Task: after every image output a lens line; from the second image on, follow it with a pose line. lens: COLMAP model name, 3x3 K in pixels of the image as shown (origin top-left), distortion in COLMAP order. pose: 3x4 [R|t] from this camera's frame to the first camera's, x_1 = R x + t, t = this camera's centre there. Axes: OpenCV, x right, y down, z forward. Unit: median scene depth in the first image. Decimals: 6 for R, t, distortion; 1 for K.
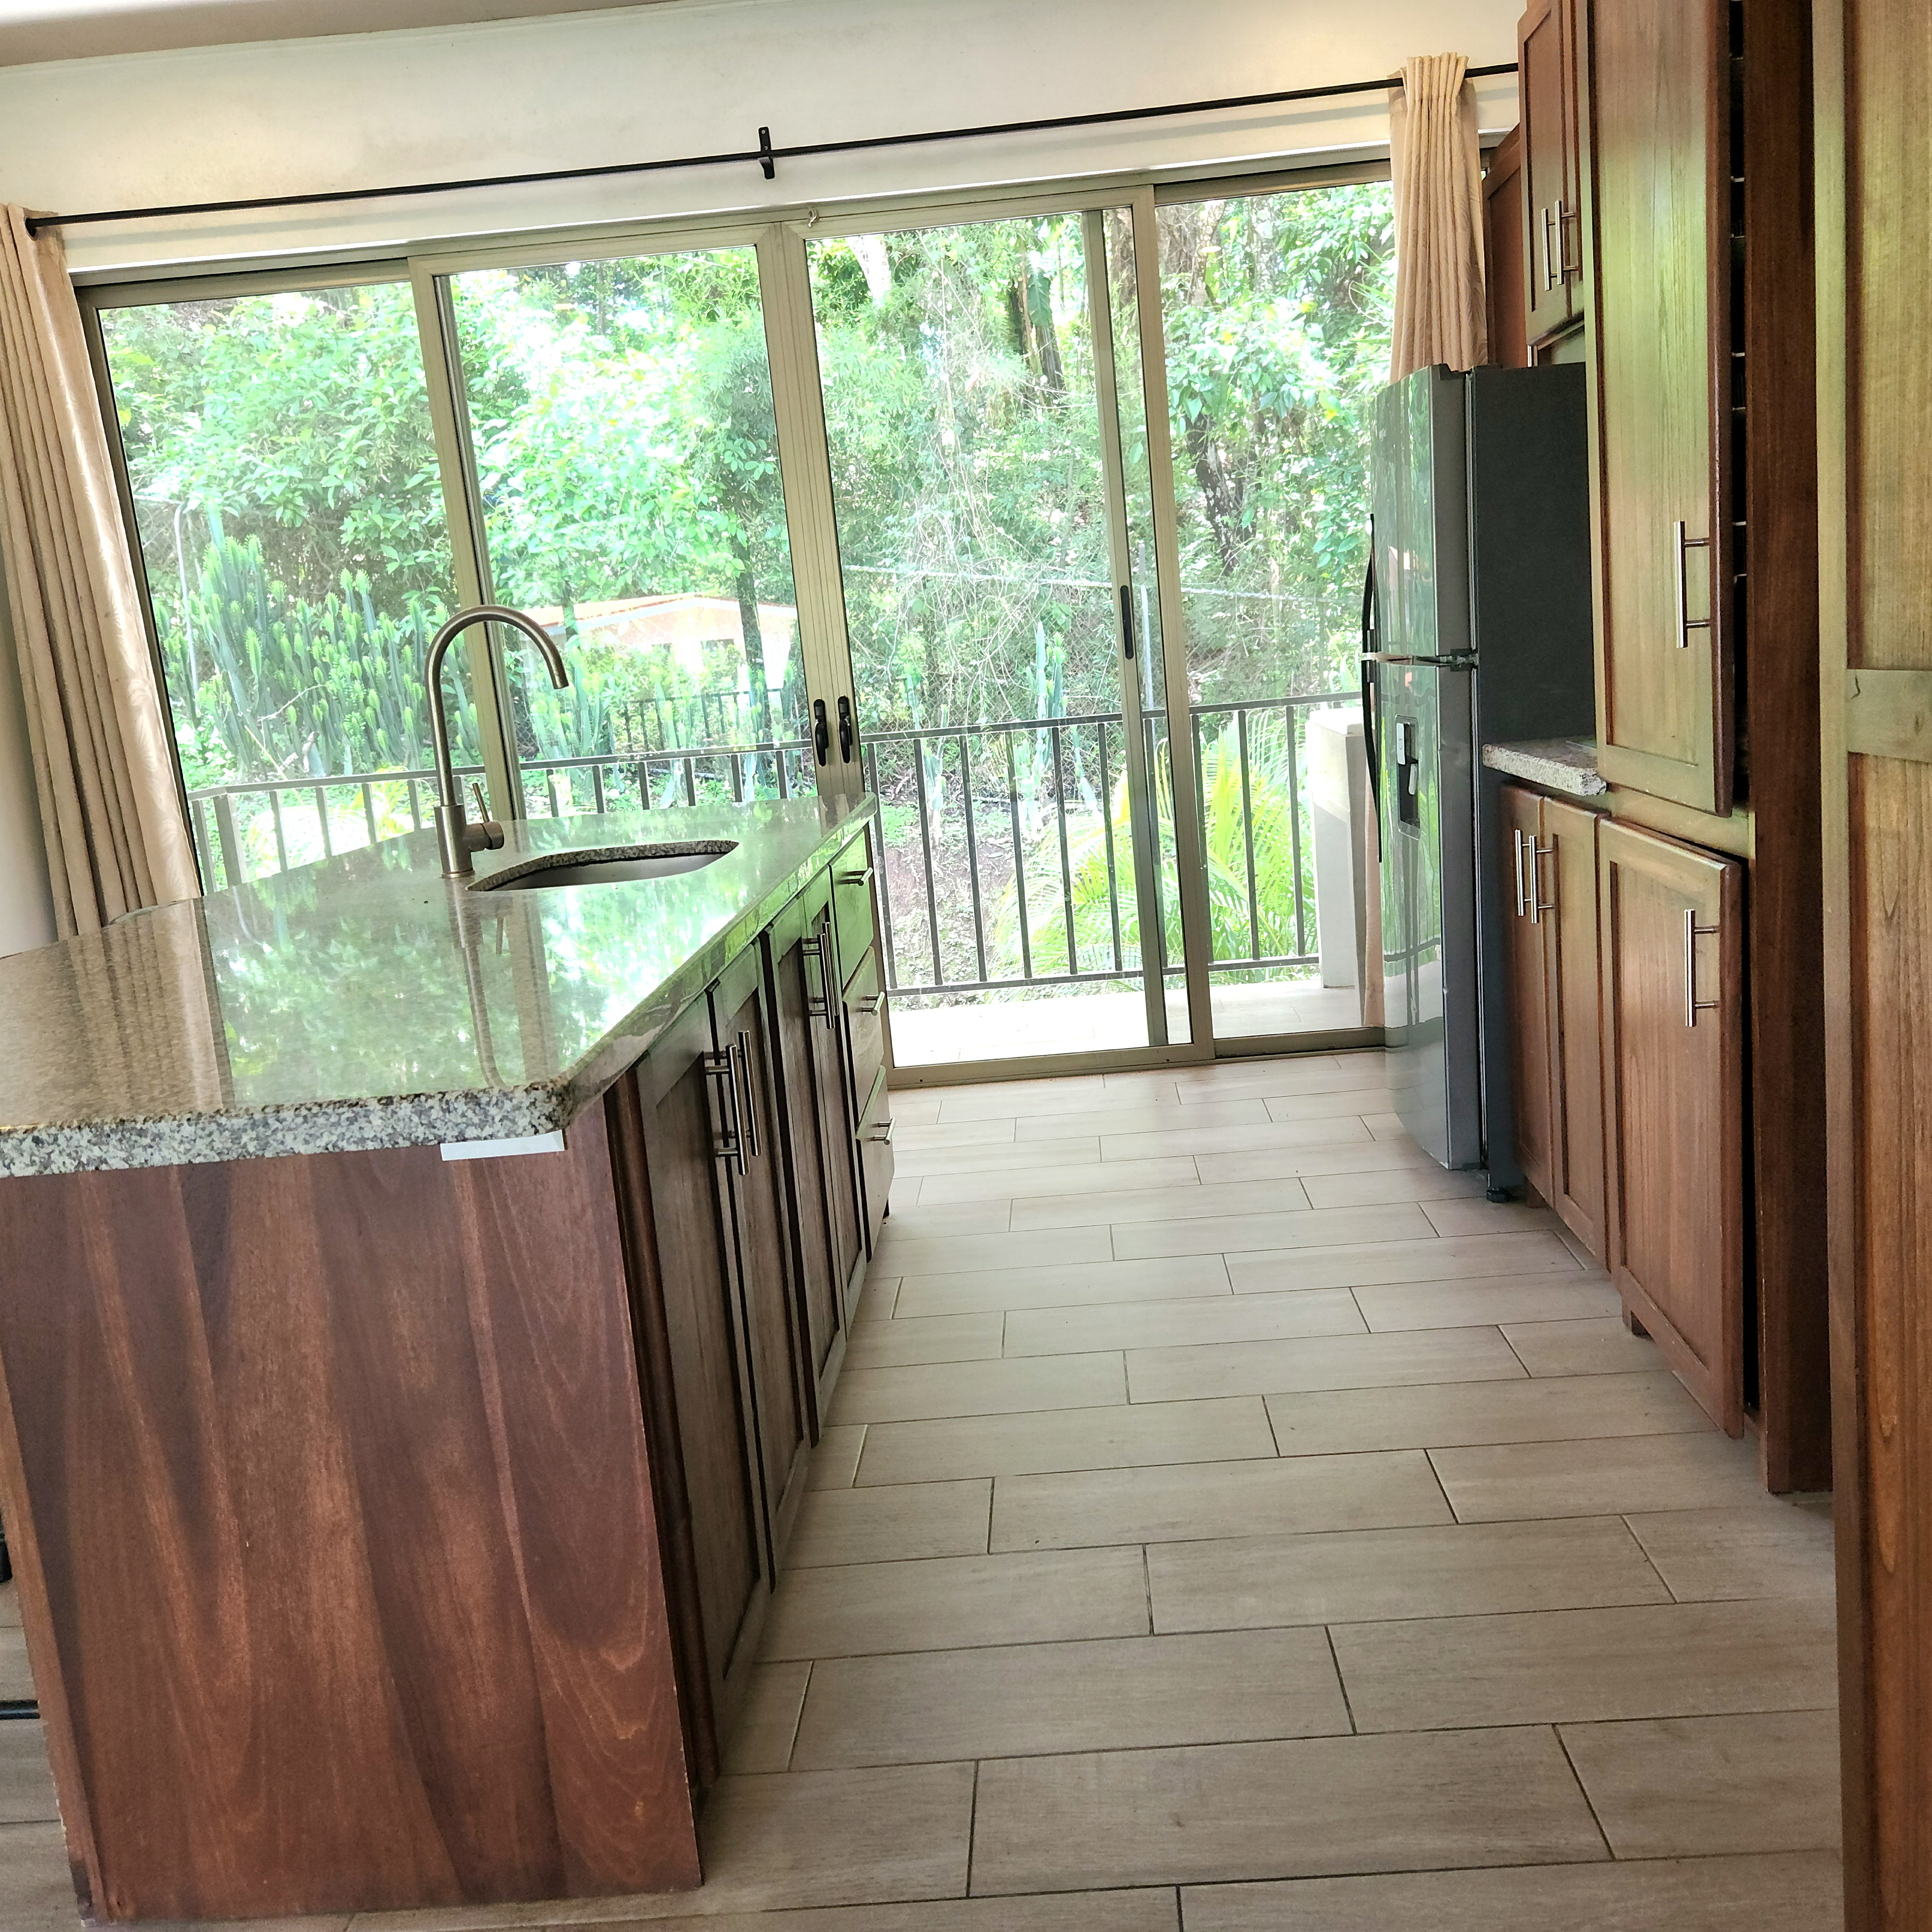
lens RADIAL K [[1733.3, 0, 990.8], [0, 1733.3, 944.6], [0, 0, 1]] dist [0.064327, -0.051962]
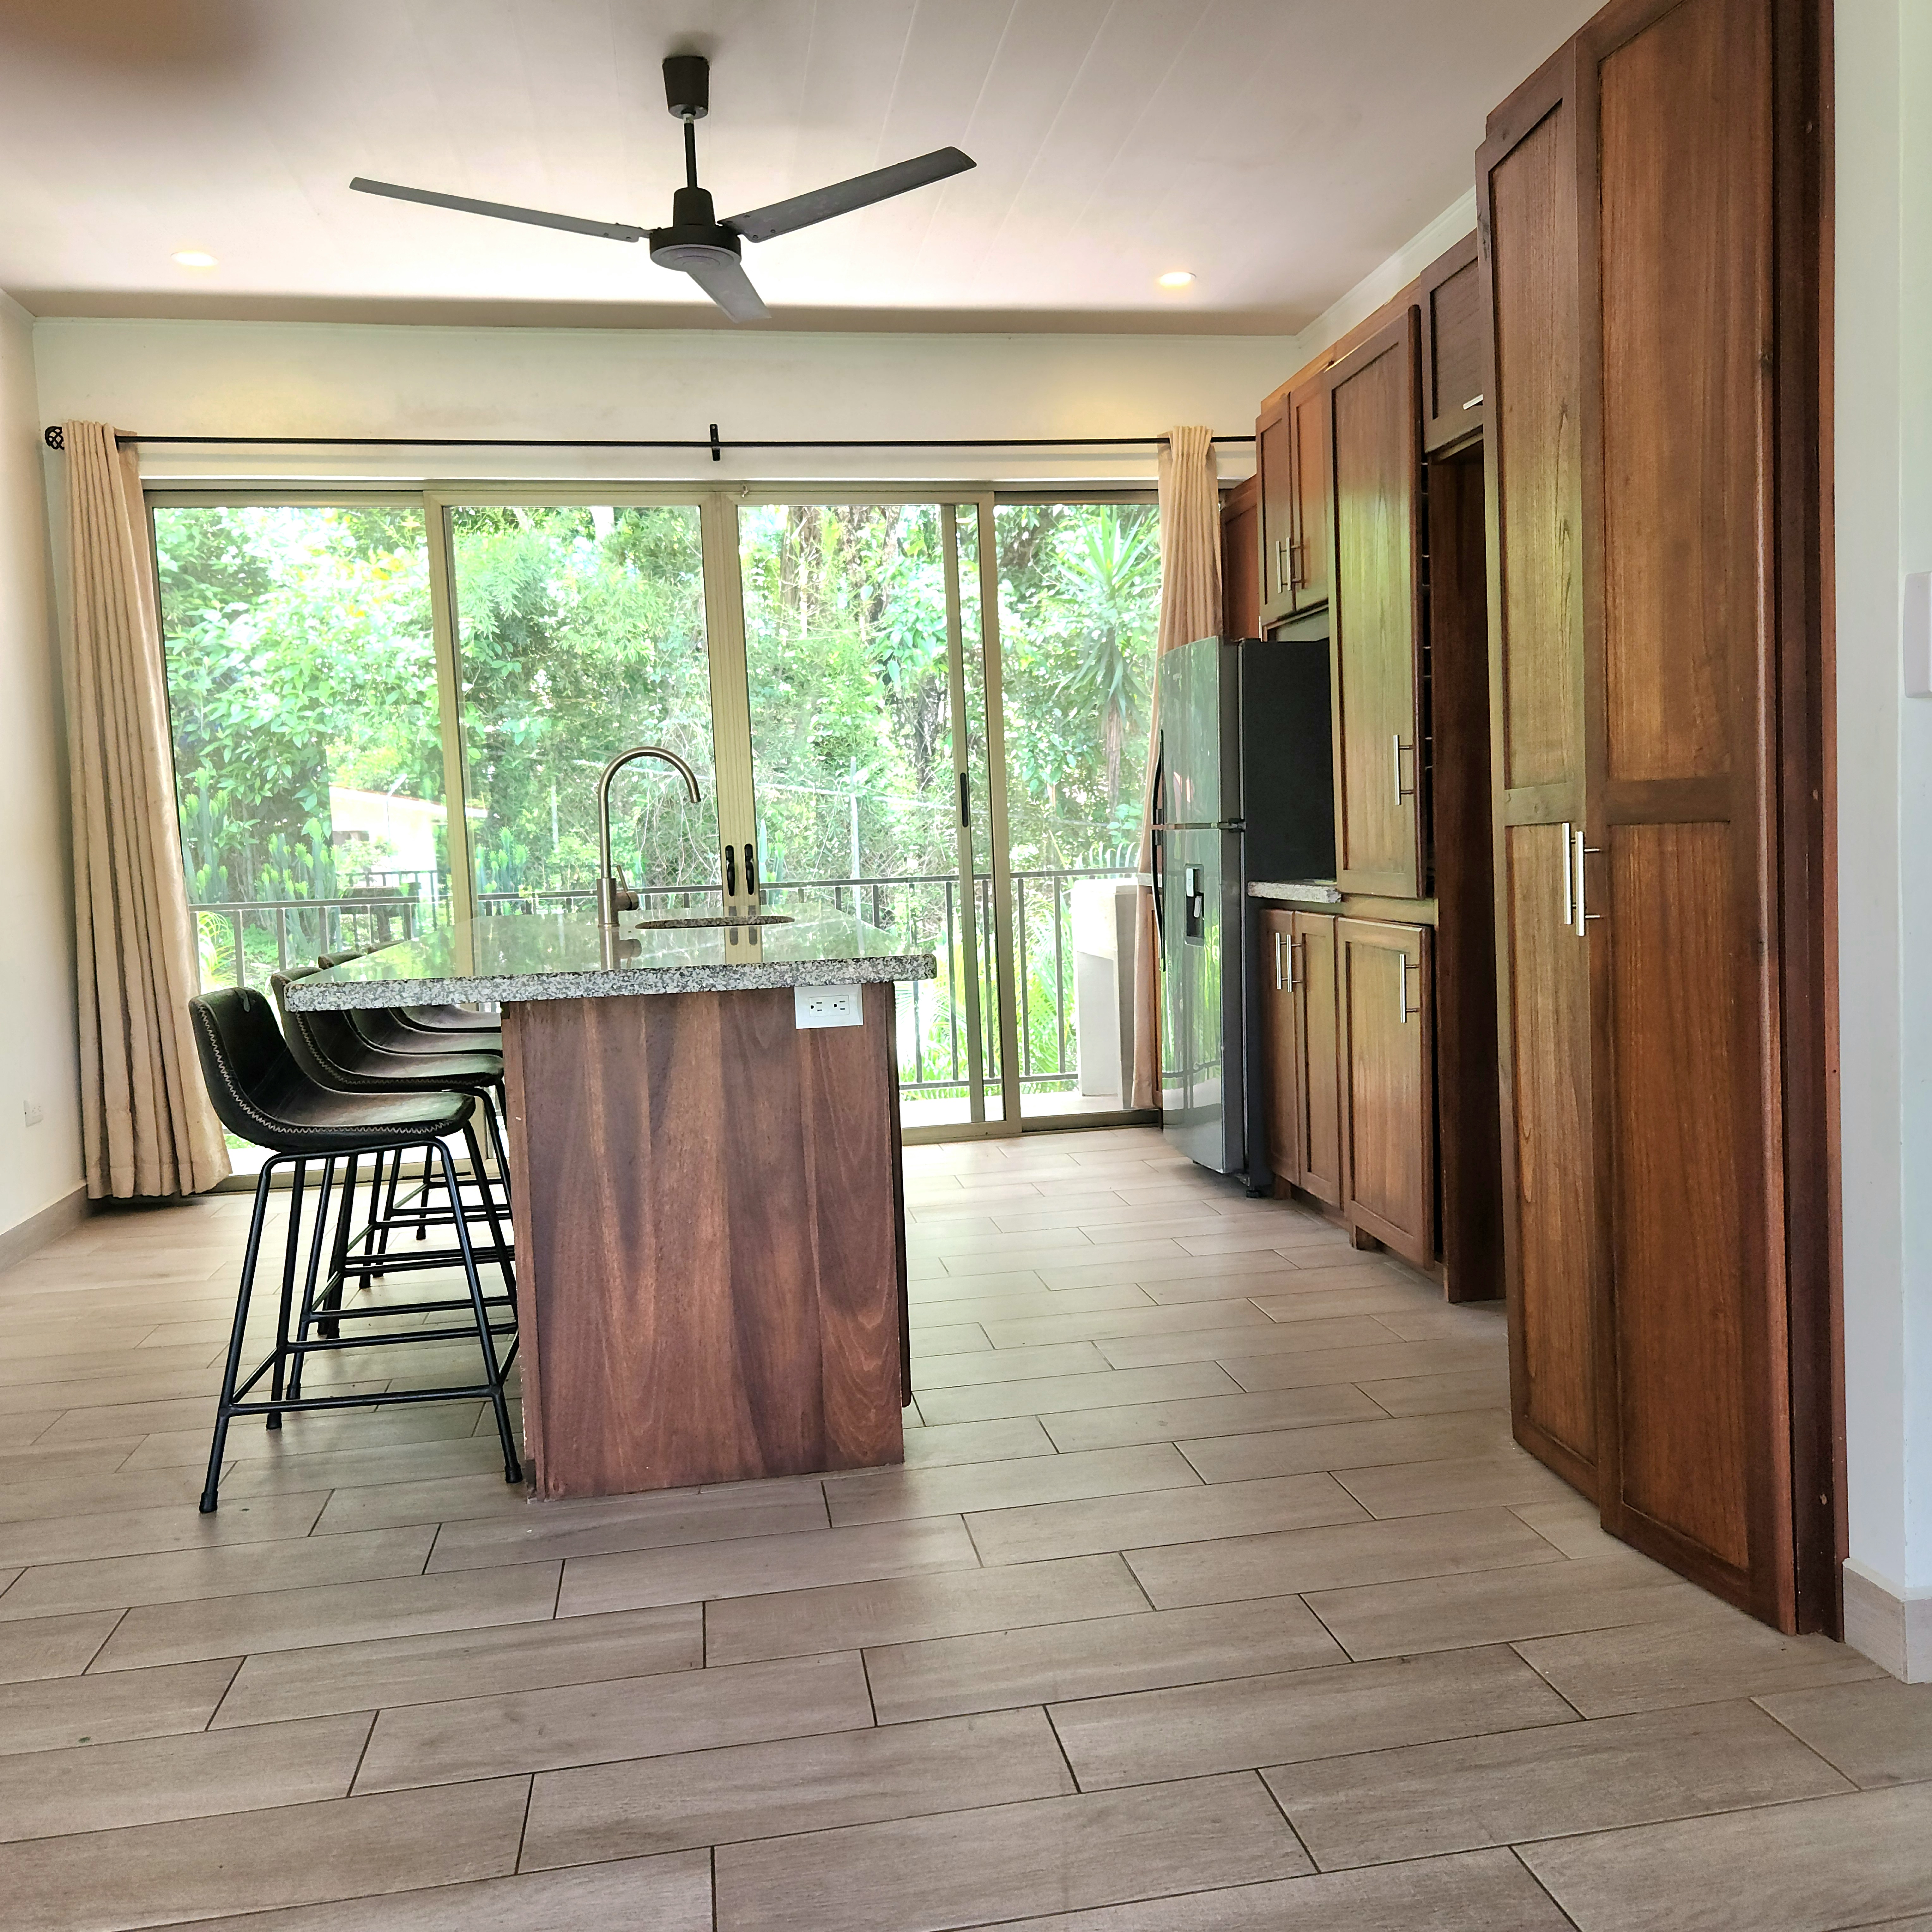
lens RADIAL K [[1736.9, 0, 996.8], [0, 1736.9, 960.4], [0, 0, 1]] dist [0.071709, -0.083718]
pose [[0.977050, 0.033879, 0.210299, -0.090356], [-0.009405, 0.993169, -0.116303, 0.047960], [-0.212802, 0.111656, 0.970695, -0.149889]]
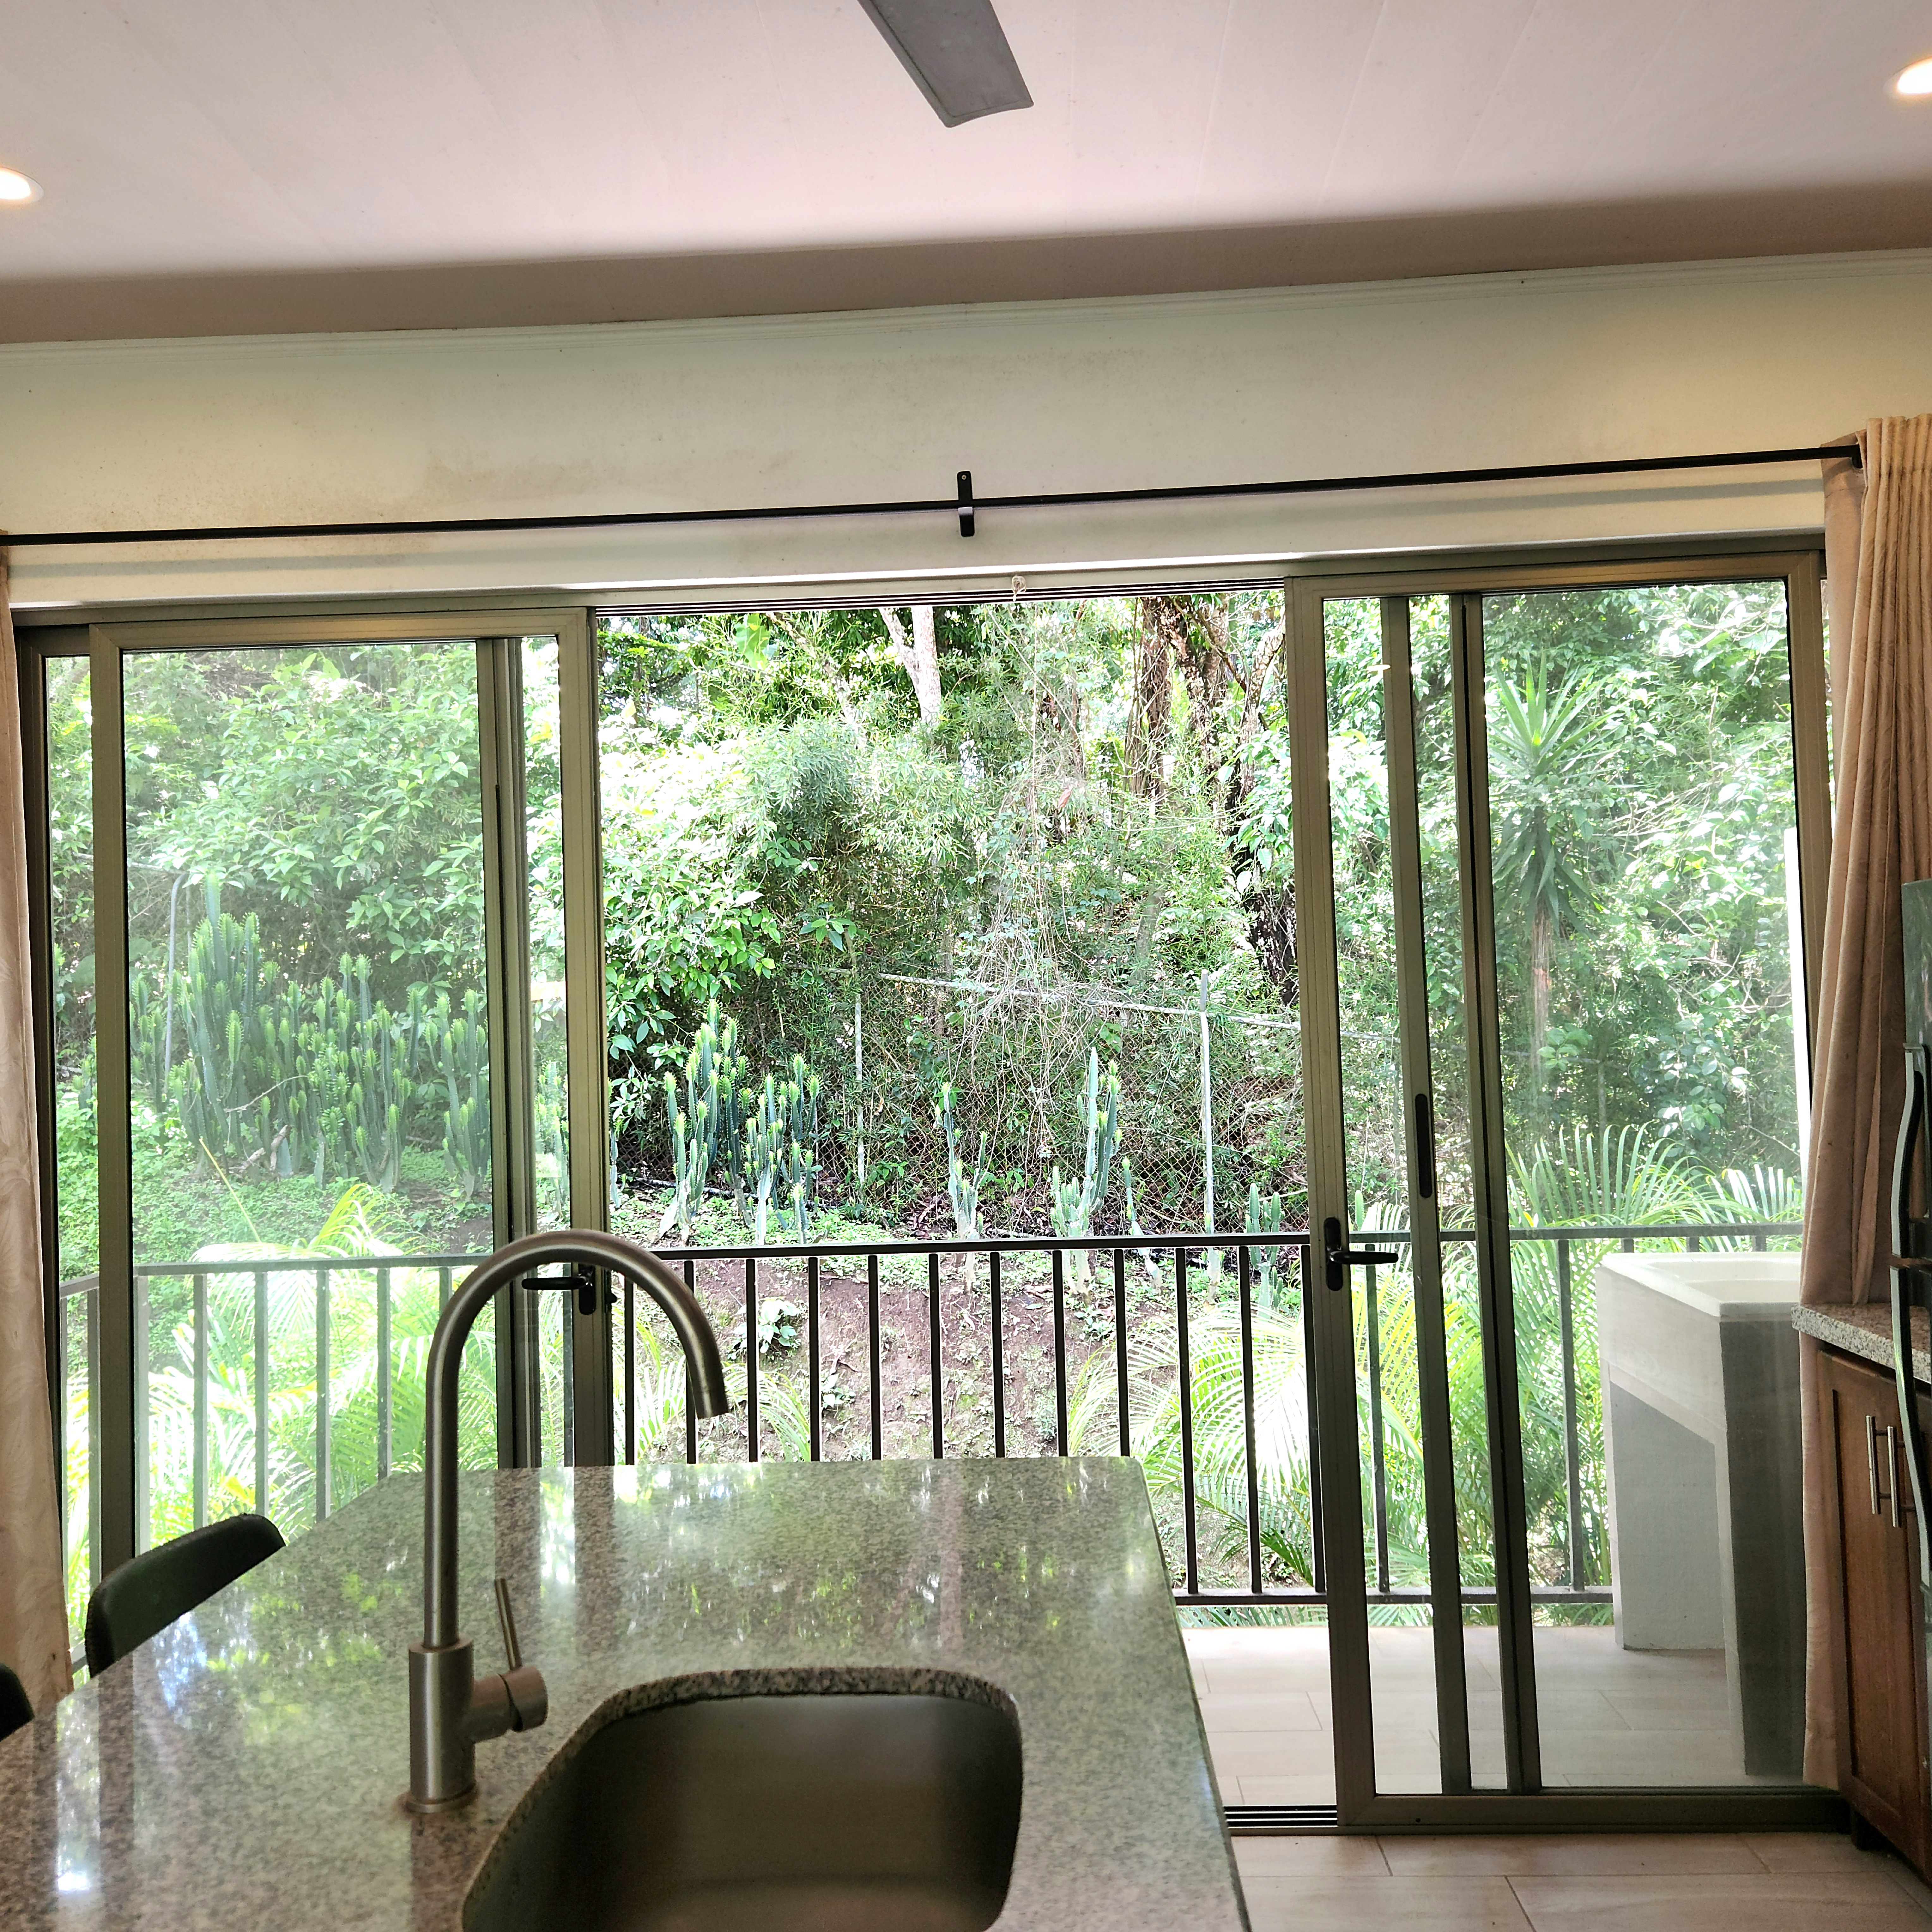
lens RADIAL K [[1747.9, 0, 952.7], [0, 1747.9, 965.2], [0, 0, 1]] dist [0.066292, -0.006600]
pose [[0.998352, 0.054908, -0.016658, -0.053915], [-0.057184, 0.976008, -0.210090, -0.050451], [0.004722, 0.210697, 0.977540, 0.152273]]
